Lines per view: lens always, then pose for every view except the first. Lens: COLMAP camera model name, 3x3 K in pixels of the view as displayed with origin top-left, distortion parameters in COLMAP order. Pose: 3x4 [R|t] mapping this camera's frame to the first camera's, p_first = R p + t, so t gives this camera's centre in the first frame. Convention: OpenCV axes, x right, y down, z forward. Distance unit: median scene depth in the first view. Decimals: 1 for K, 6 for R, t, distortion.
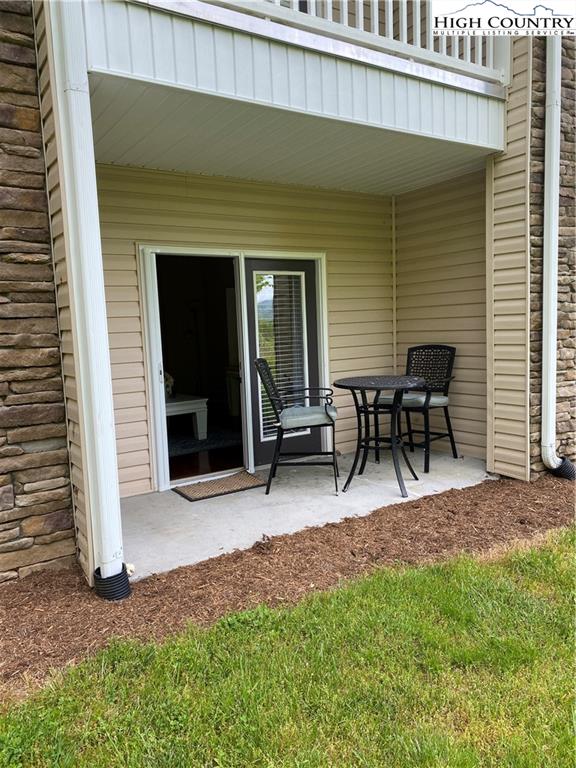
lens RADIAL K [[580.1, 0, 288.4], [0, 580.1, 382.6], [0, 0, 1]] dist [0.039959, -0.064755]
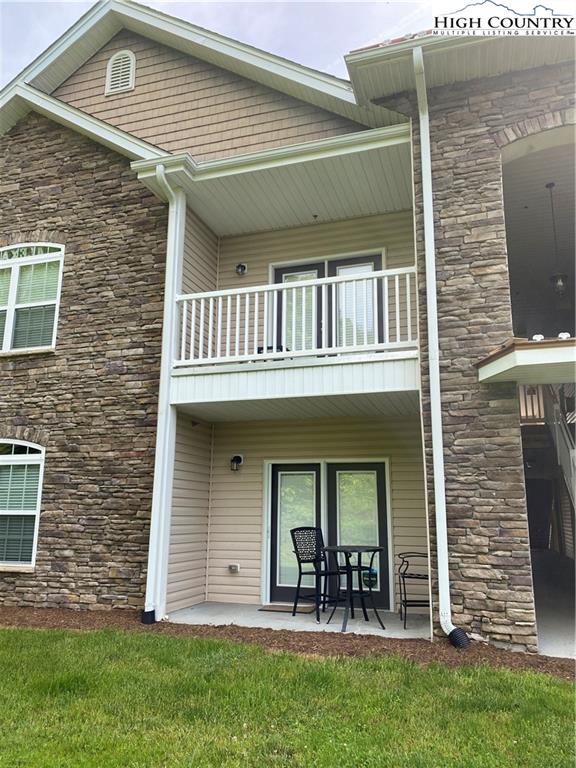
lens RADIAL K [[580.1, 0, 285.8], [0, 580.1, 383.7], [0, 0, 1]] dist [0.039959, -0.064755]
pose [[0.628465, -0.123692, -0.767940, 1.198729], [-0.111686, 0.962695, -0.246463, -0.020020], [0.769778, 0.240661, 0.591206, -0.099303]]
